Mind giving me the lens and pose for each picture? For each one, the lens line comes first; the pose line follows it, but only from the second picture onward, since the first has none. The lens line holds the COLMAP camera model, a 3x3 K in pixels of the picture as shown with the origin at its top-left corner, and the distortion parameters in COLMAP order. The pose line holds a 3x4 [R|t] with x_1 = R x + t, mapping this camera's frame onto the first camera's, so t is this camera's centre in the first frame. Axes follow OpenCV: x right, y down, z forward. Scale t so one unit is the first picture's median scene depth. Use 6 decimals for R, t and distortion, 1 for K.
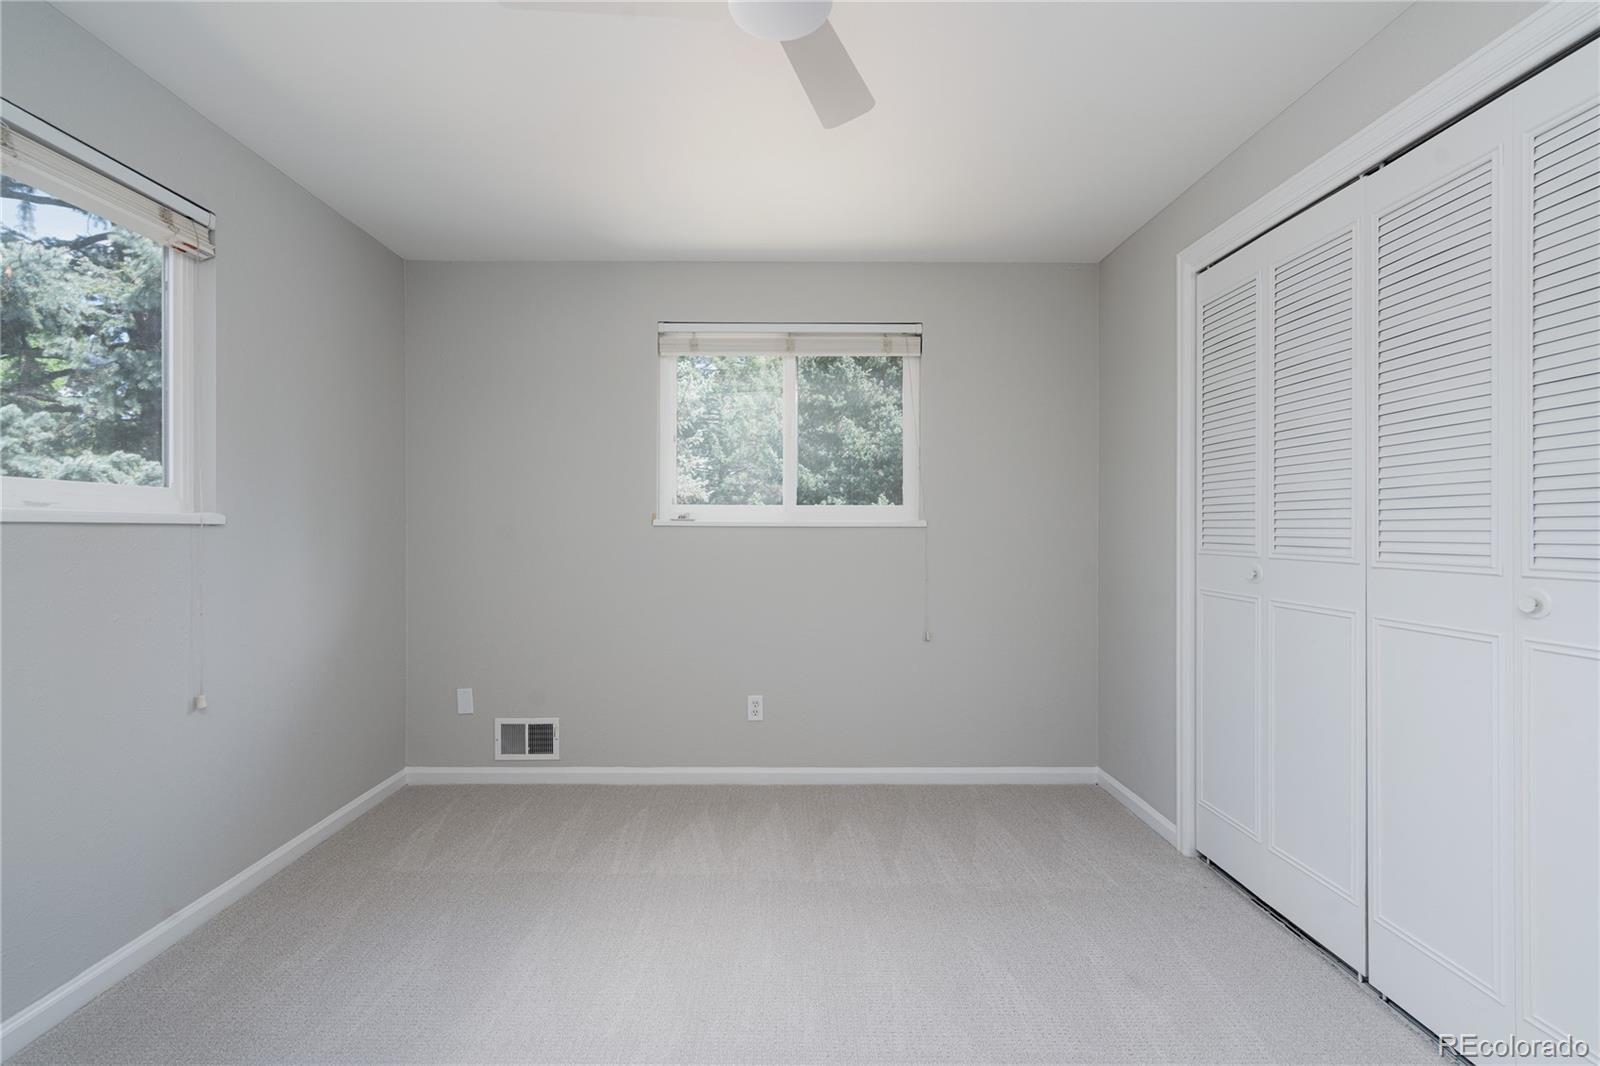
lens RADIAL K [[758.1, 0, 799.7], [0, 758.1, 543.6], [0, 0, 1]] dist [-0.014495, -0.000064]
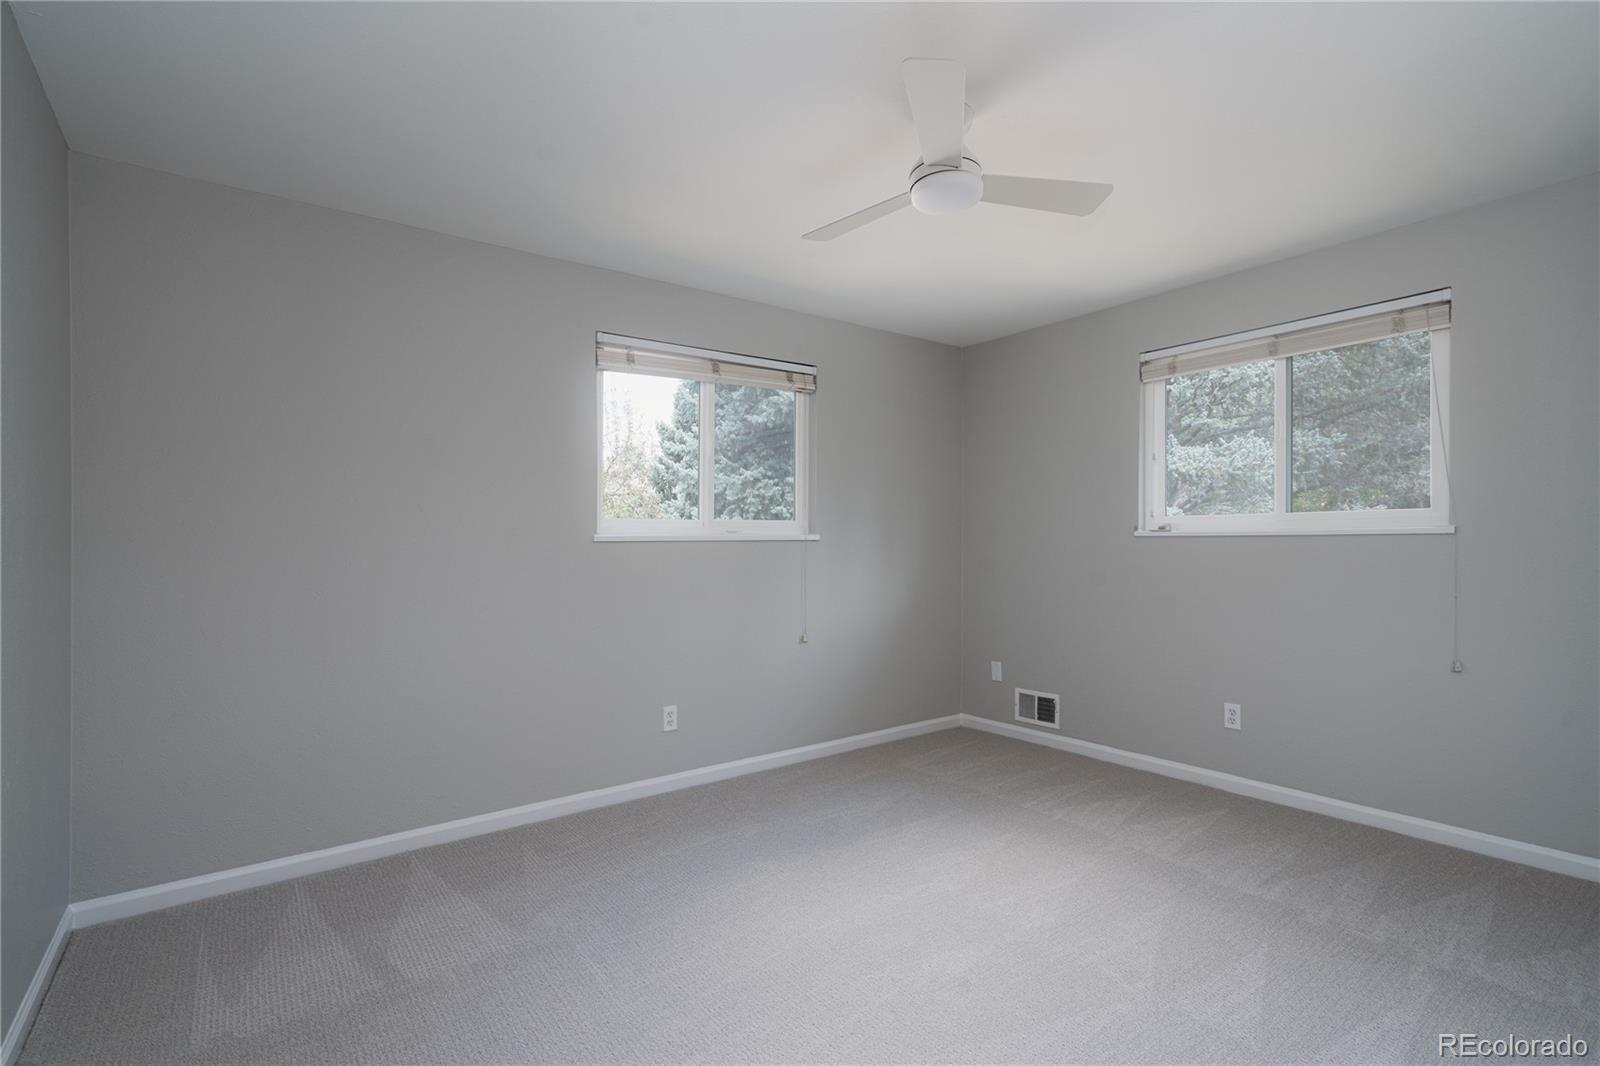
lens RADIAL K [[758.1, 0, 799.7], [0, 758.1, 543.6], [0, 0, 1]] dist [-0.014495, -0.000064]
pose [[0.585720, -0.005473, -0.810495, 0.427125], [-0.002838, 0.999957, -0.008803, -0.001884], [0.810508, 0.007456, 0.585680, -0.055379]]
